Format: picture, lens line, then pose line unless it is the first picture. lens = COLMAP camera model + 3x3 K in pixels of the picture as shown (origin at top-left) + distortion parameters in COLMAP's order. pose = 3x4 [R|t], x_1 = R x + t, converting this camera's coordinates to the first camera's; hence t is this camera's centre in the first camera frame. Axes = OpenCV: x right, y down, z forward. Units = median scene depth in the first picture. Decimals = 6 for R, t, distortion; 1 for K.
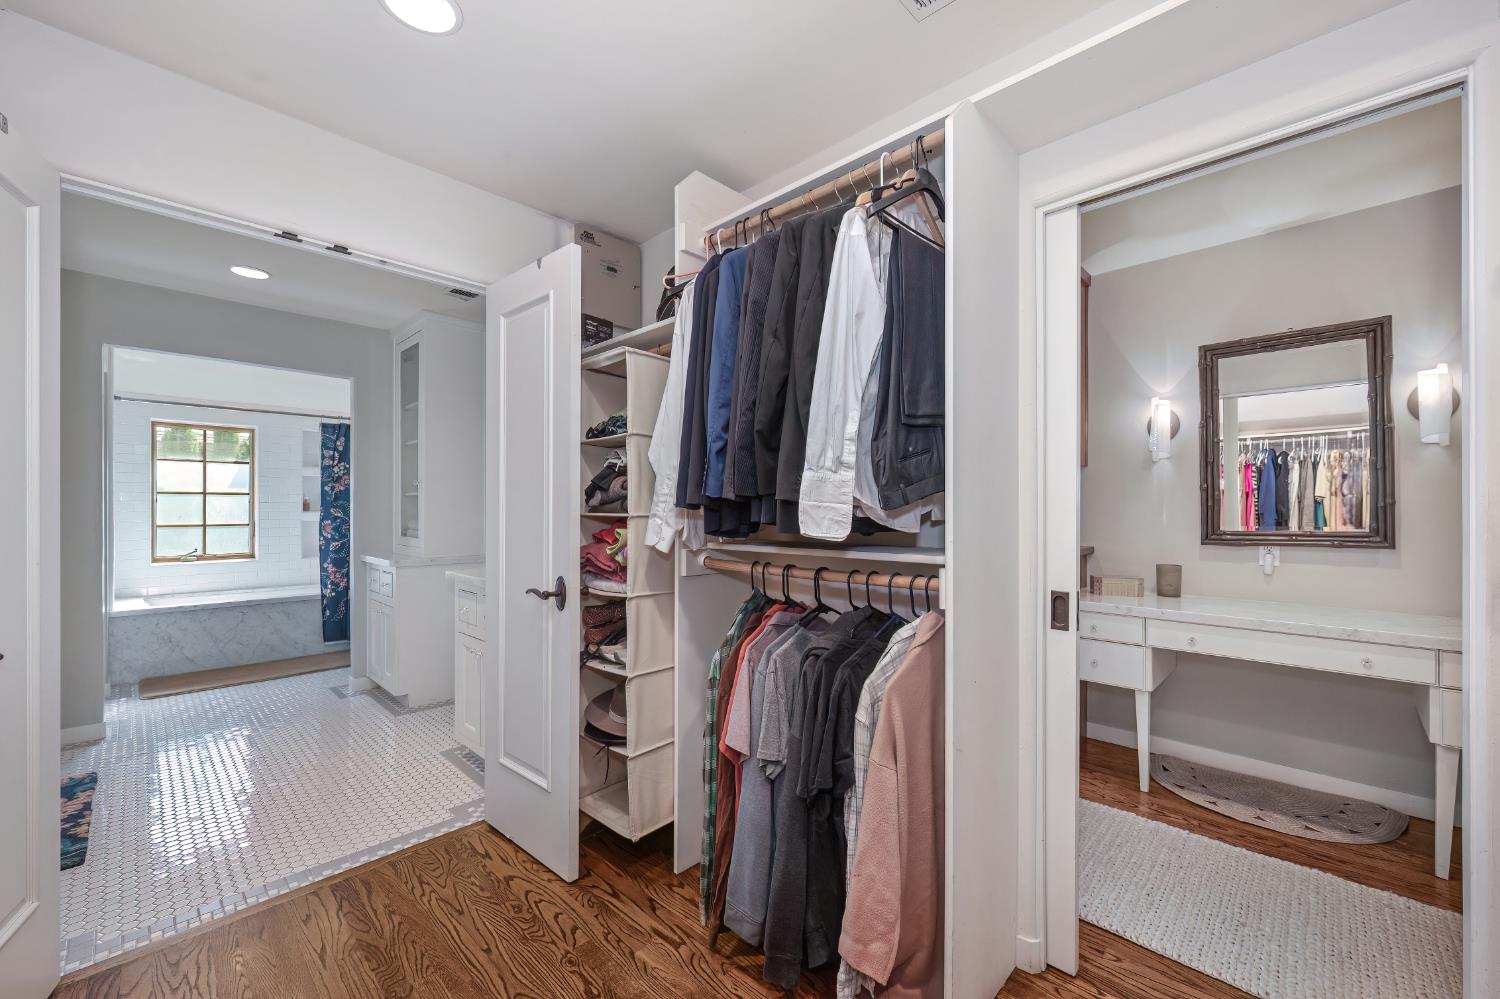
lens RADIAL K [[598.9, 0, 746.8], [0, 598.9, 510.5], [0, 0, 1]] dist [-0.000828, -0.000171]
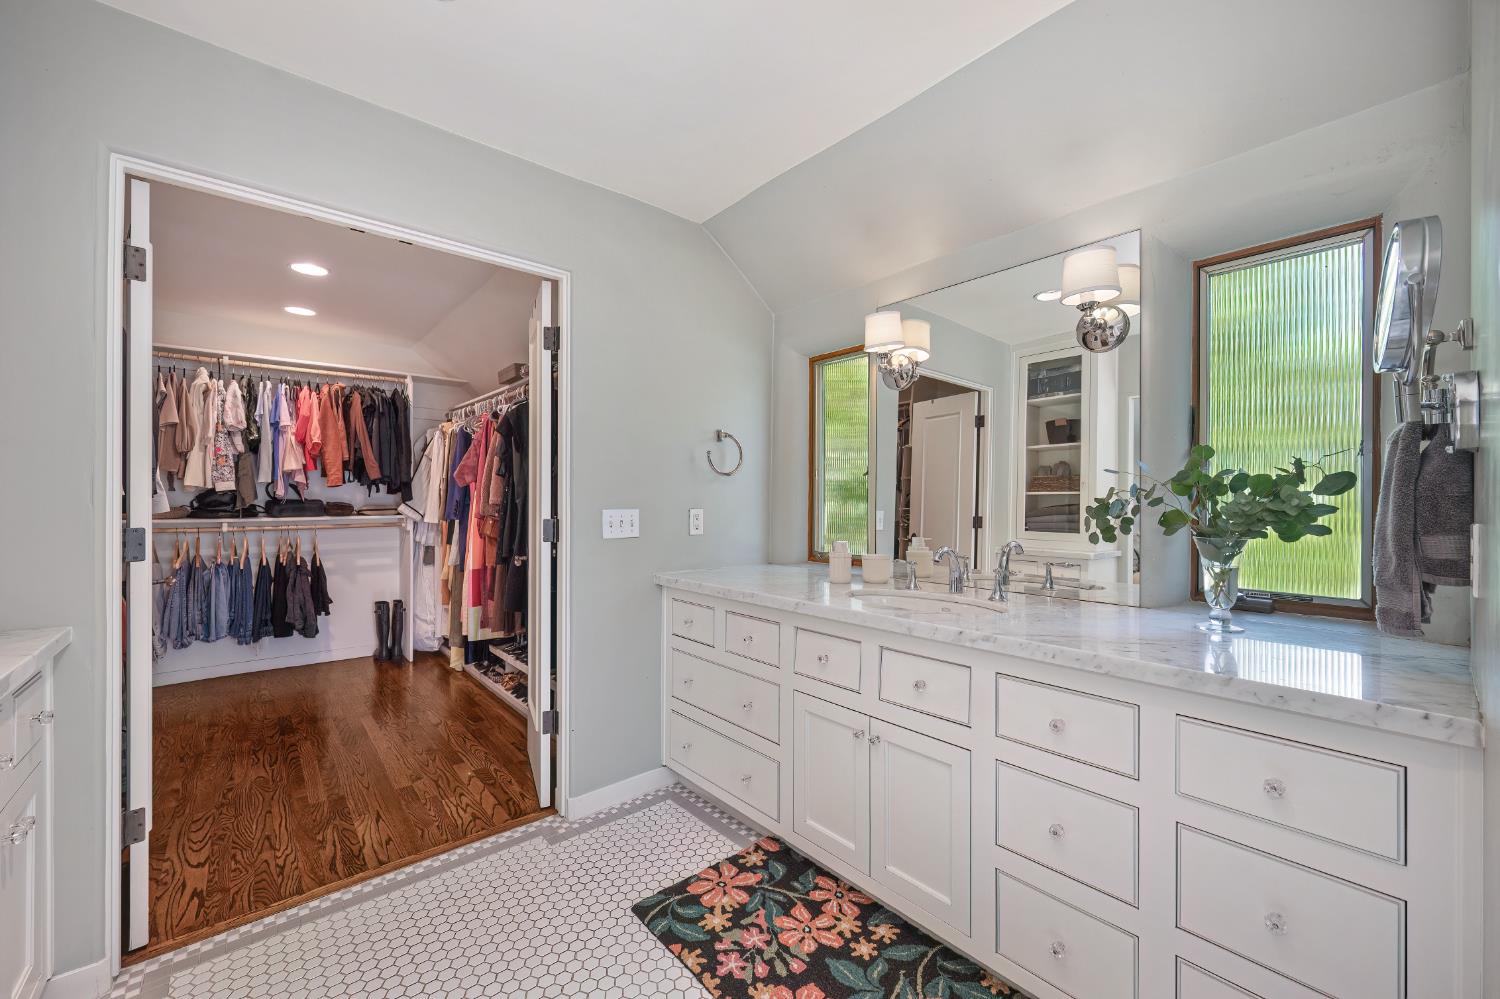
lens RADIAL K [[594.2, 0, 747.7], [0, 594.2, 497.7], [0, 0, 1]] dist [-0.000681, -0.000469]
pose [[-0.995404, -0.001419, 0.095759, -1.412114], [-0.001106, 0.999994, 0.003318, -0.008009], [-0.095763, 0.003197, -0.995399, 1.908101]]
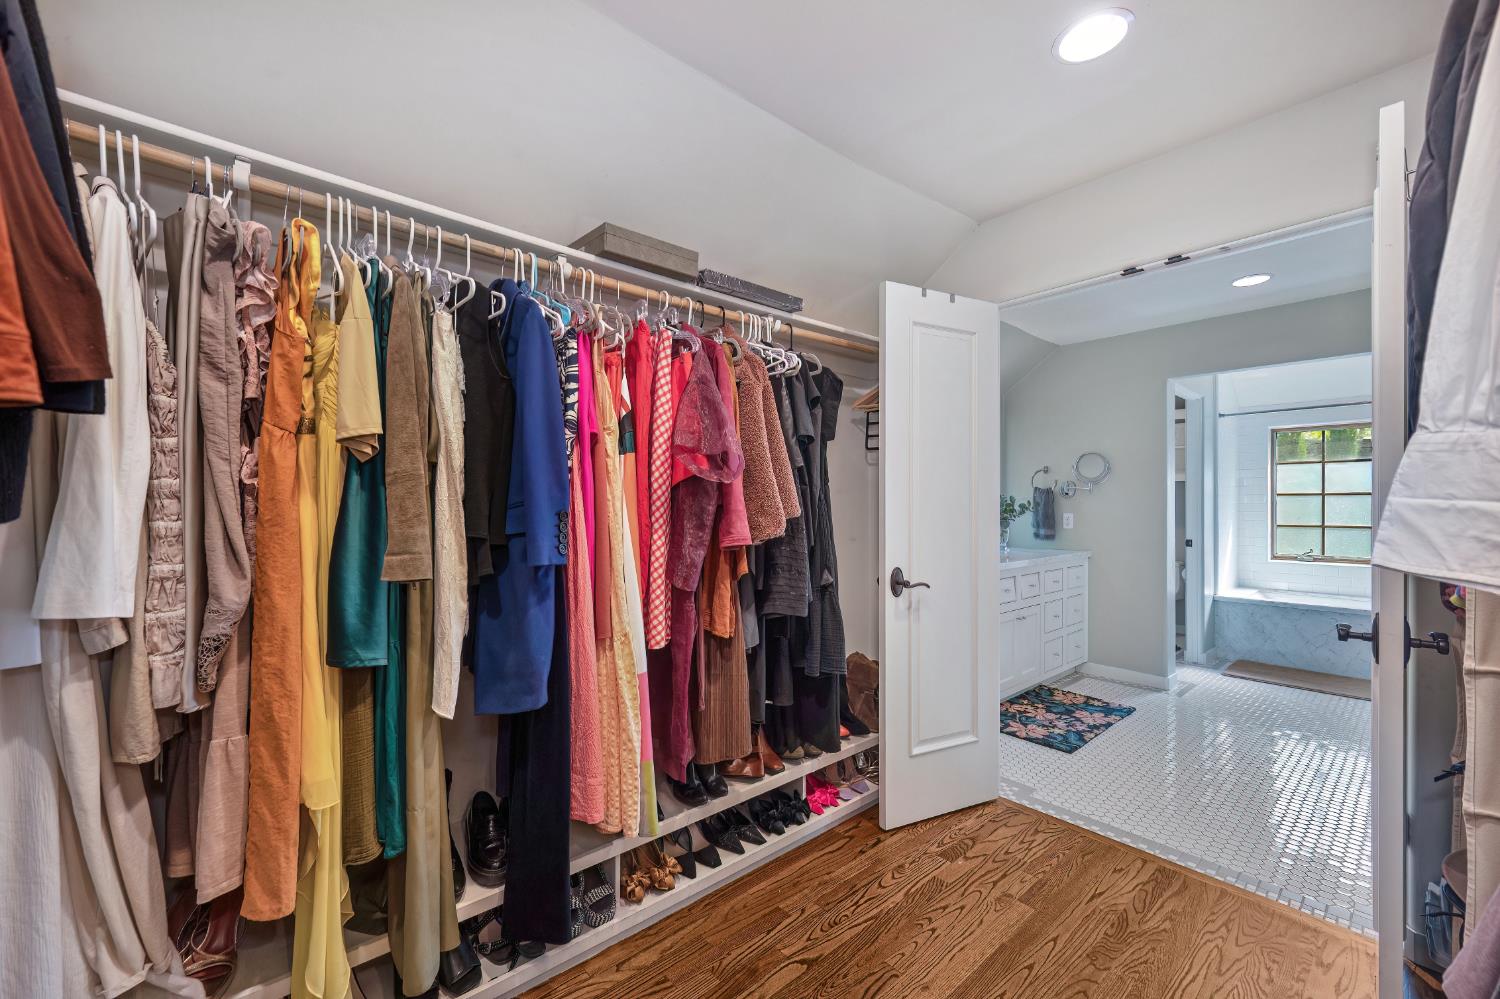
lens RADIAL K [[596.6, 0, 750.2], [0, 596.6, 503.7], [0, 0, 1]] dist [0.000693, 0.000062]
pose [[-0.080402, -0.004036, -0.996754, 0.410021], [-0.009315, 0.999951, -0.003298, -0.002781], [0.996719, 0.009019, -0.080435, 0.350824]]
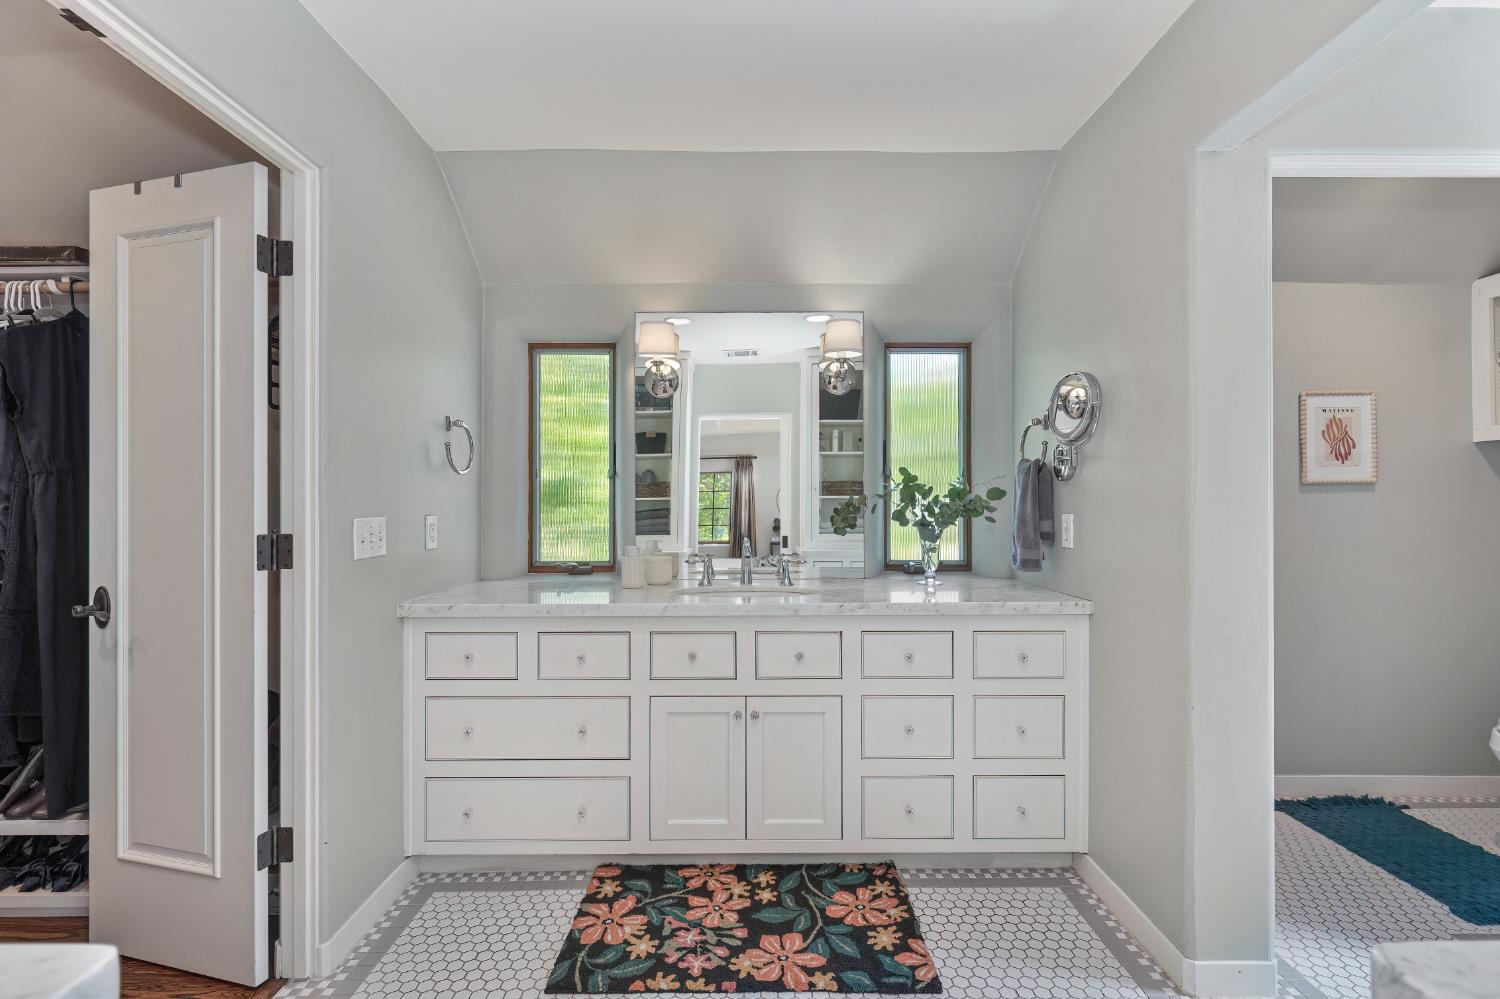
lens RADIAL K [[677.5, 0, 750.0], [0, 677.5, 499.5], [0, 0, 1]] dist [0.000141, -0.000130]
pose [[-0.715492, -0.001667, -0.698619, -0.741104], [-0.003609, 0.999993, 0.001309, -0.010271], [0.698612, 0.003458, -0.715492, 1.827529]]
